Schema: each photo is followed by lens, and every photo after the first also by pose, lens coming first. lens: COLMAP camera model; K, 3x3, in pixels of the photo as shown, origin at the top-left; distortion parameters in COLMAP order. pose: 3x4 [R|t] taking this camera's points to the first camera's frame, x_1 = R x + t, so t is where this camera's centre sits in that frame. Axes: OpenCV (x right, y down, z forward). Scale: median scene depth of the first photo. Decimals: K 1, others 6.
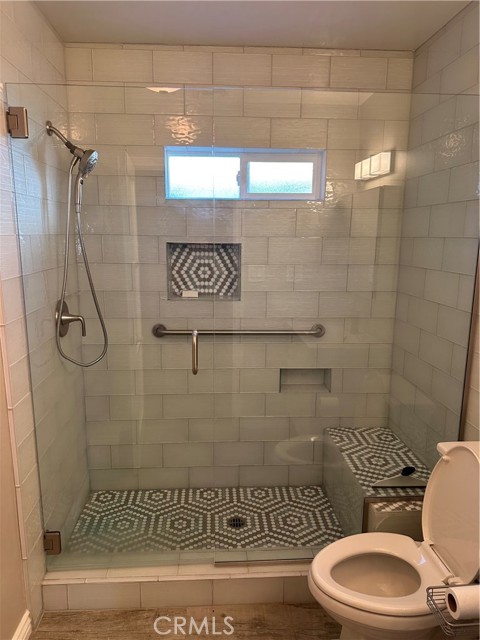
lens RADIAL K [[450.5, 0, 229.3], [0, 450.5, 318.7], [0, 0, 1]] dist [0.050911, -0.070688]
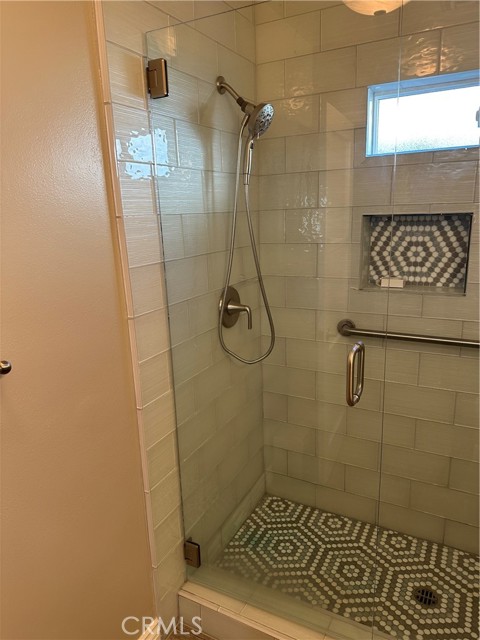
lens RADIAL K [[450.5, 0, 245.4], [0, 450.5, 321.3], [0, 0, 1]] dist [0.050911, -0.070688]
pose [[0.852278, 0.093549, -0.514656, 0.099800], [-0.051827, 0.994139, 0.094879, -0.050992], [0.520515, -0.054190, 0.852131, 0.228008]]
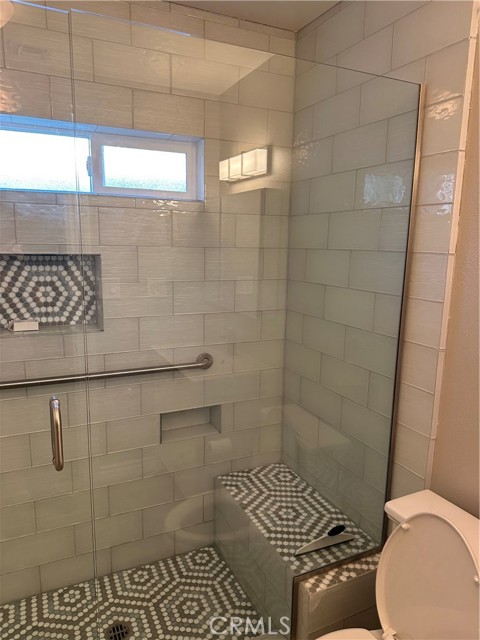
lens RADIAL K [[450.5, 0, 238.5], [0, 450.5, 325.0], [0, 0, 1]] dist [0.050911, -0.070688]
pose [[0.923741, -0.059554, 0.378360, -0.049703], [0.057899, 0.998198, 0.015759, -0.048834], [-0.378617, 0.007350, 0.925524, 0.223943]]
